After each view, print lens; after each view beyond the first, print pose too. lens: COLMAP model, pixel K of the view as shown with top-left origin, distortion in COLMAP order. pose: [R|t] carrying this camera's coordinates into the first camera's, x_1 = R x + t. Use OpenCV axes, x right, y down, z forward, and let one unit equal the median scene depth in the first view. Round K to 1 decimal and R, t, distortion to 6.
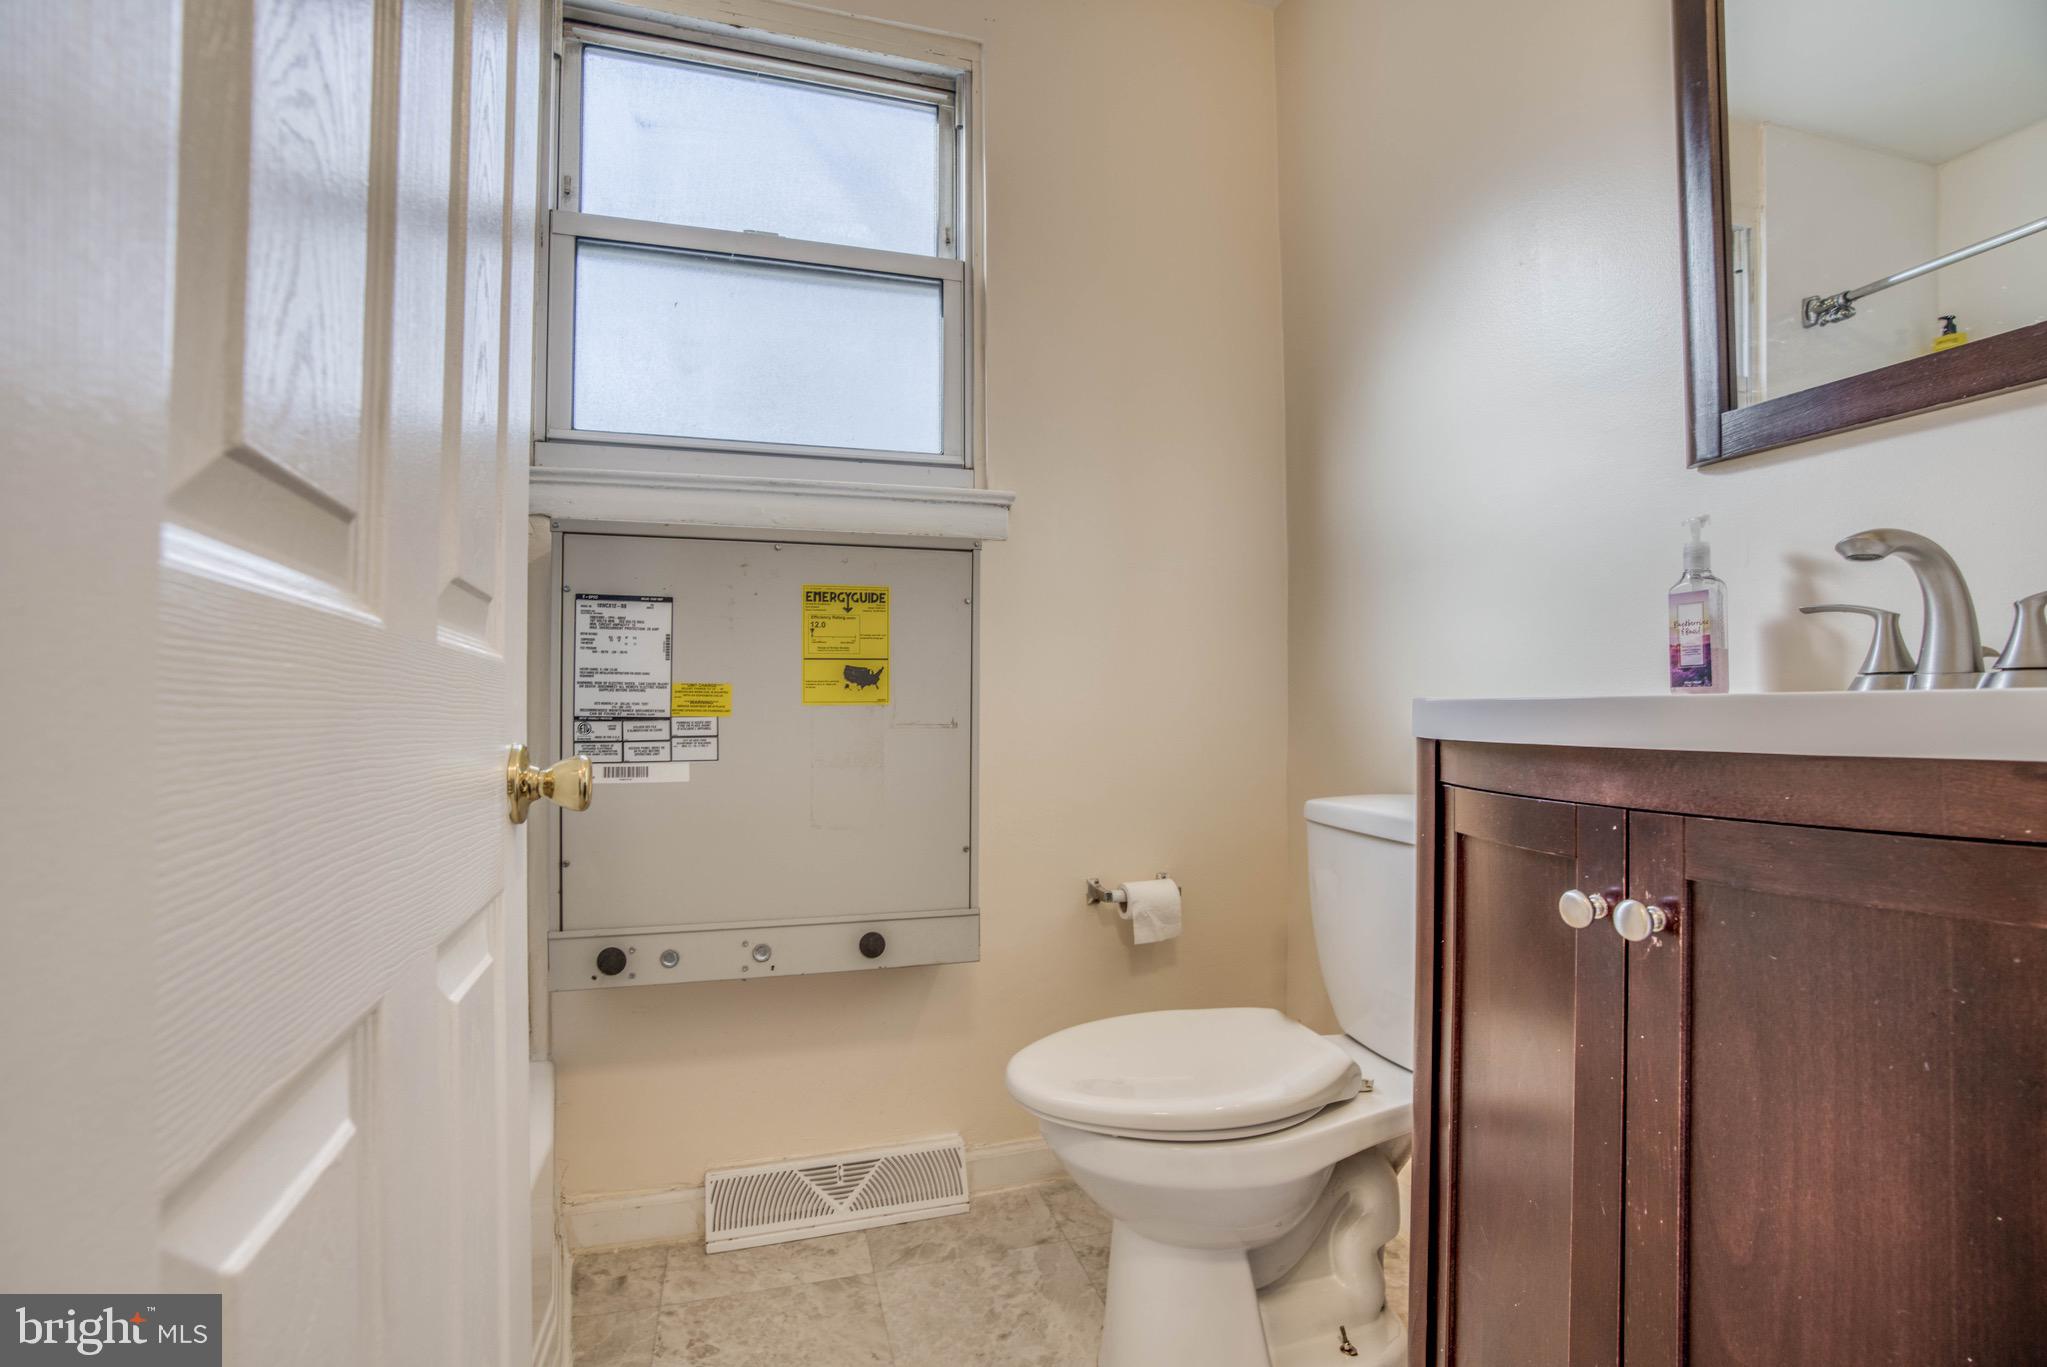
lens RADIAL K [[941.8, 0, 1012.2], [0, 941.8, 690.2], [0, 0, 1]] dist [-0.069170, 0.027097]
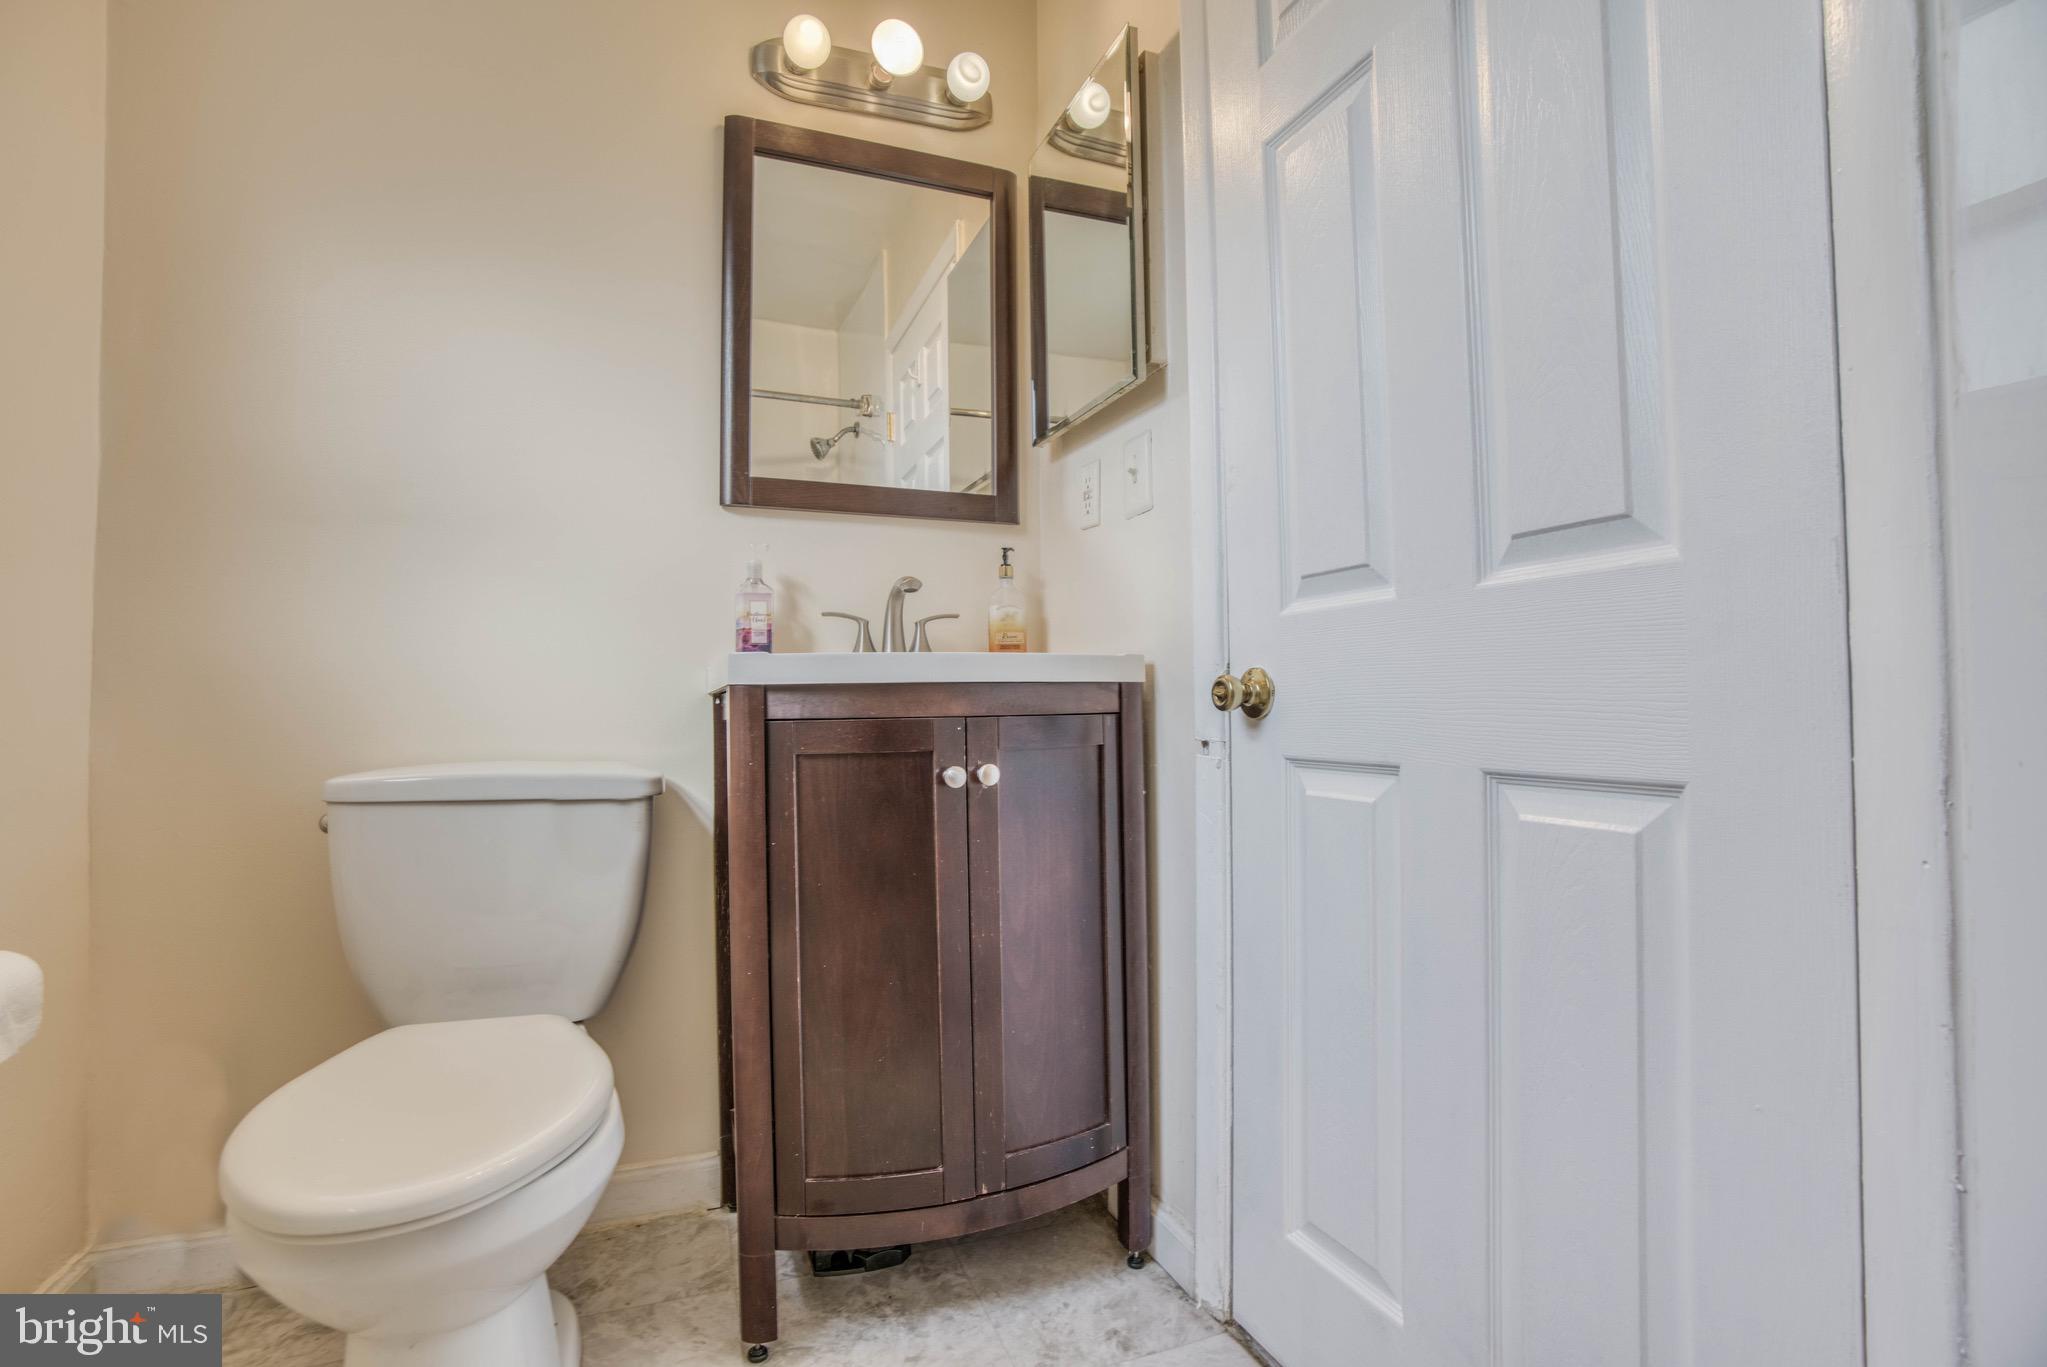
lens RADIAL K [[941.8, 0, 1012.2], [0, 941.8, 690.2], [0, 0, 1]] dist [-0.069170, 0.027097]
pose [[-0.075250, 0.023221, 0.996894, -0.850109], [-0.007522, 0.999687, -0.023854, 0.087815], [-0.997136, -0.009293, -0.075051, 0.764930]]
